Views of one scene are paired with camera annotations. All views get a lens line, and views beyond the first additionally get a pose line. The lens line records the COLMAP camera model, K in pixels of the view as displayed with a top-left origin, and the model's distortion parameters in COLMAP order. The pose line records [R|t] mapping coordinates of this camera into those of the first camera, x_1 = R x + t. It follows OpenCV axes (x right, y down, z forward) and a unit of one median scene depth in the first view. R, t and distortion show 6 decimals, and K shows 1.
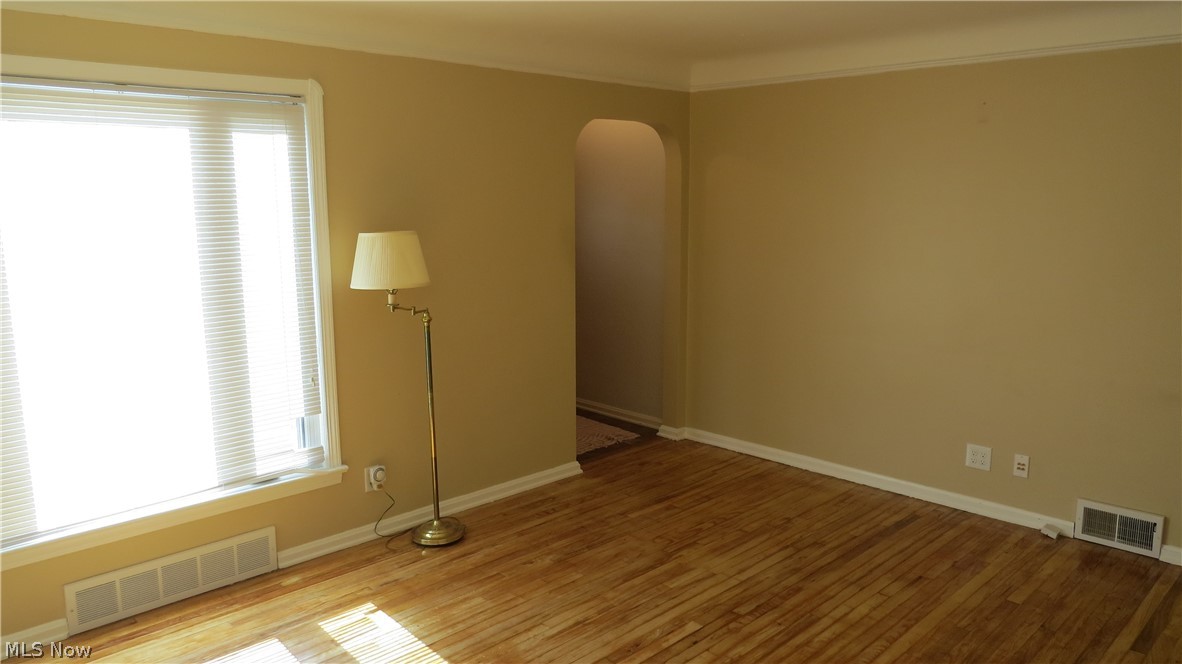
lens RADIAL K [[850.0, 0, 599.3], [0, 850.0, 336.5], [0, 0, 1]] dist [-0.007951, -0.000957]
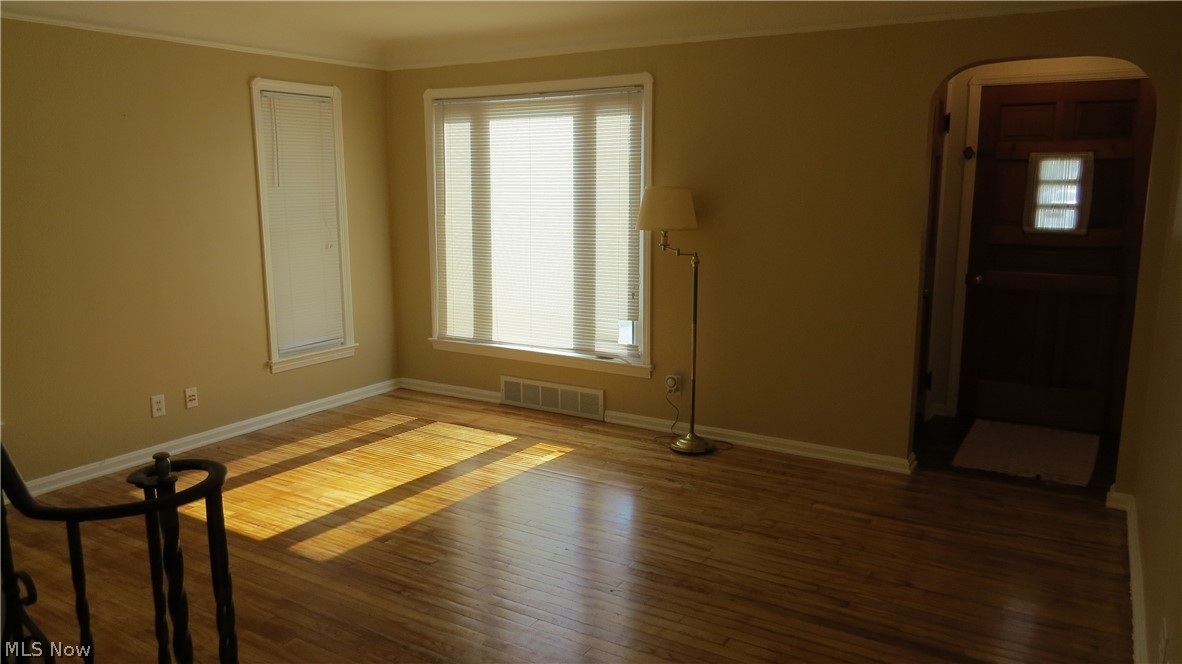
lens RADIAL K [[849.4, 0, 591.0], [0, 849.4, 332.0], [0, 0, 1]] dist [-0.012017, 0.005334]
pose [[0.229192, 0.175835, -0.957368, 0.939983], [-0.163752, 0.976496, 0.140146, -0.068613], [0.959508, 0.124650, 0.252598, 0.583148]]
